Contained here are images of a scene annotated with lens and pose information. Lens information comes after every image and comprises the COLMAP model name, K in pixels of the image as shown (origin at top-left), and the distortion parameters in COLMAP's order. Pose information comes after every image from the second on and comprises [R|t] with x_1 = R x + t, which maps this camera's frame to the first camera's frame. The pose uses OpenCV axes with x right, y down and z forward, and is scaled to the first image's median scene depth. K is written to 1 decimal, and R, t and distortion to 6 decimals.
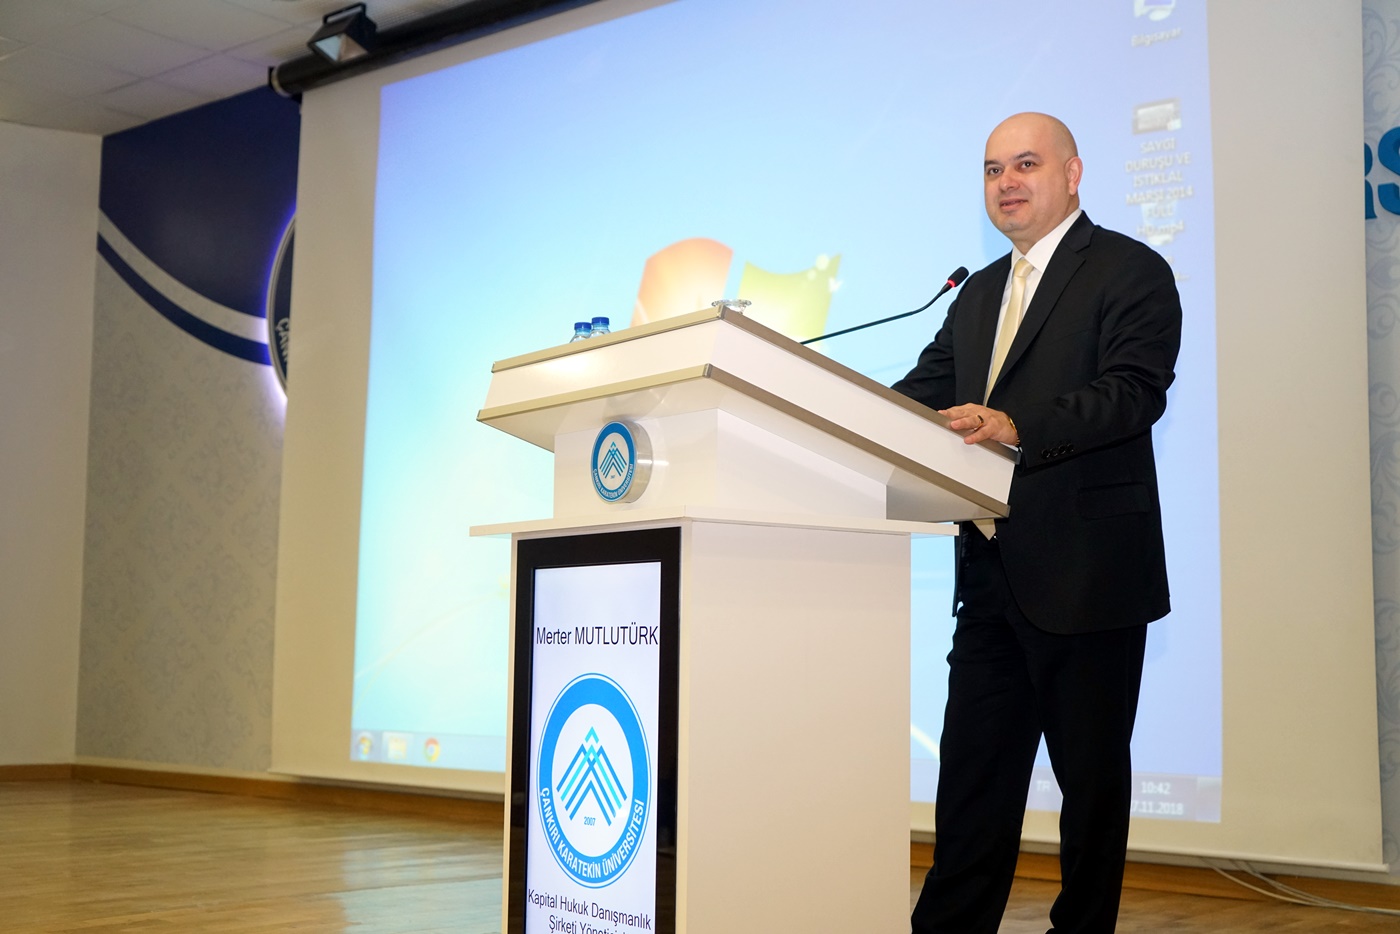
lens RADIAL K [[1801.1, 0, 700.0], [0, 1801.1, 467.0], [0, 0, 1]] dist [-0.009741, -0.000459]
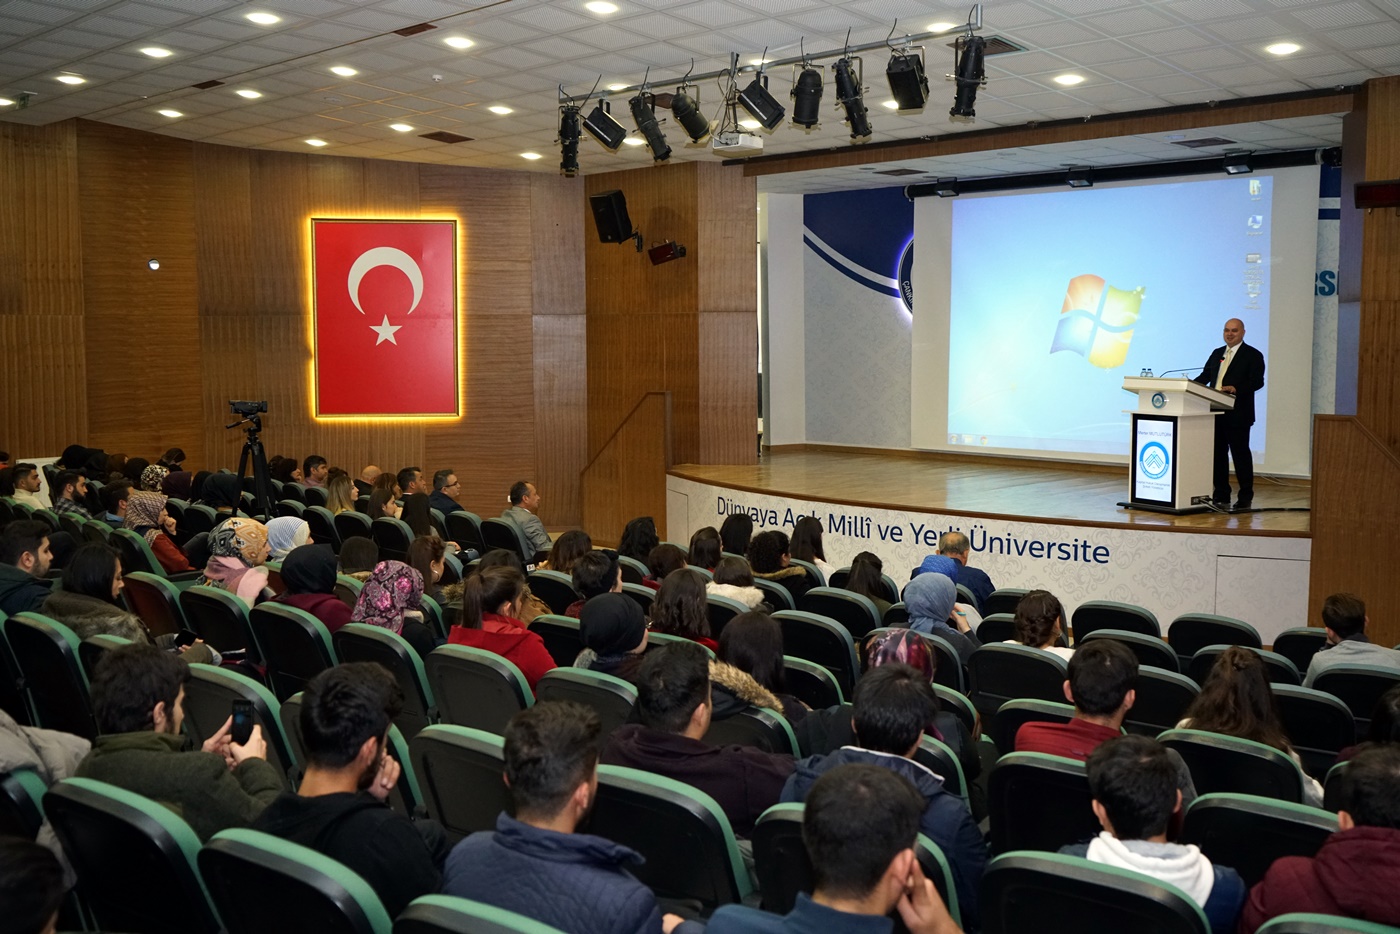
lens RADIAL K [[1417.3, 0, 700.0], [0, 1417.3, 467.0], [0, 0, 1]] dist [-0.002976, 0.004977]
pose [[0.997508, -0.010961, -0.069695, -0.525426], [0.024883, 0.979035, 0.202165, -0.327805], [0.066018, -0.203395, 0.976868, -1.521013]]
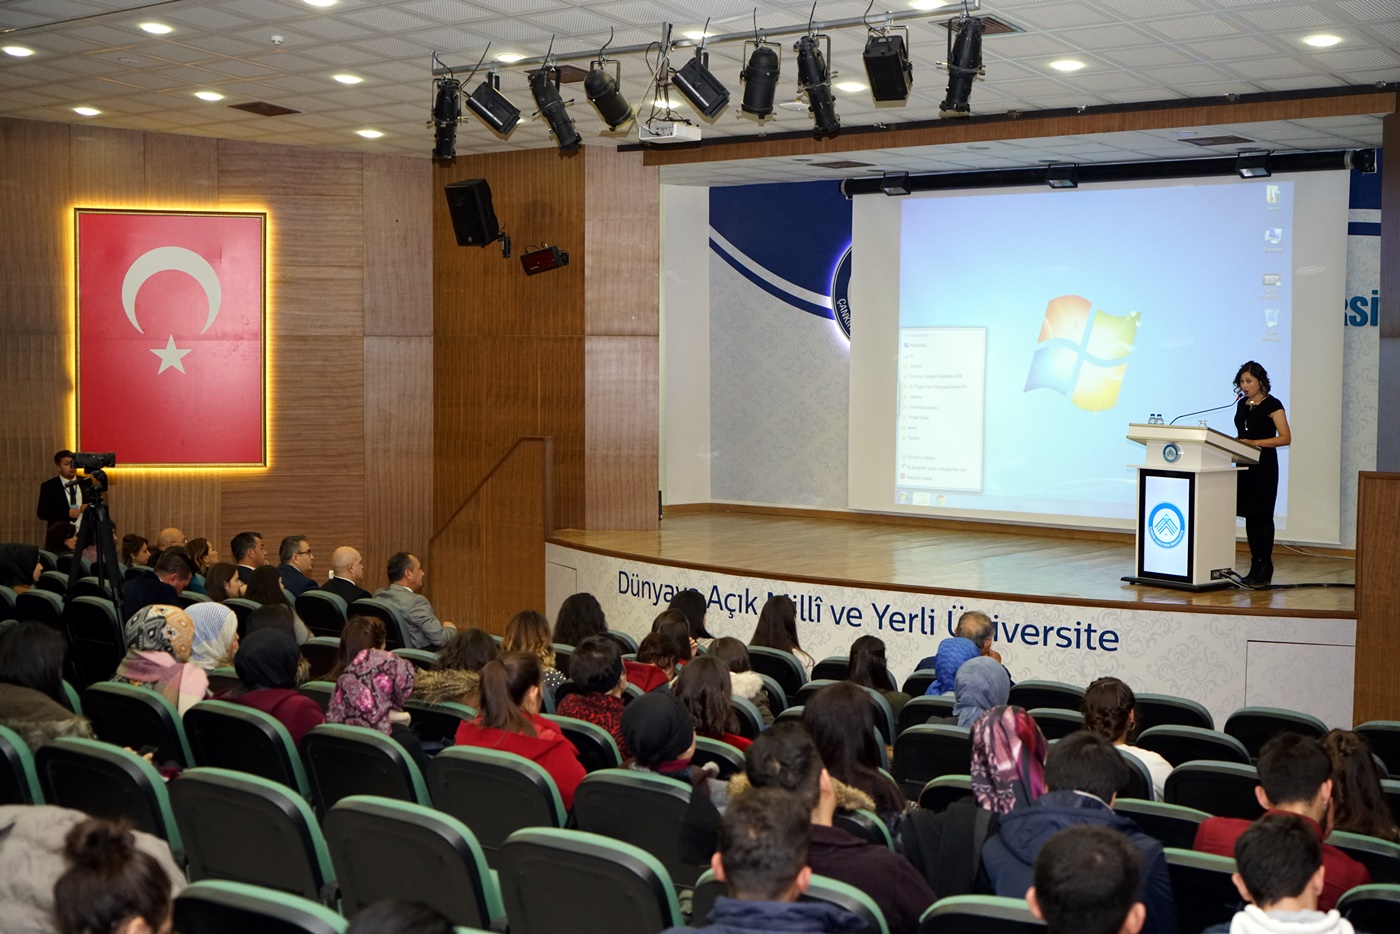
lens RADIAL K [[1891.7, 0, 700.0], [0, 1891.7, 467.0], [0, 0, 1]] dist [-0.010768, -0.005390]
pose [[0.999287, -0.010274, 0.036340, -0.644661], [0.003903, 0.985226, 0.171218, -0.361119], [-0.037562, -0.170954, 0.984563, -1.650058]]
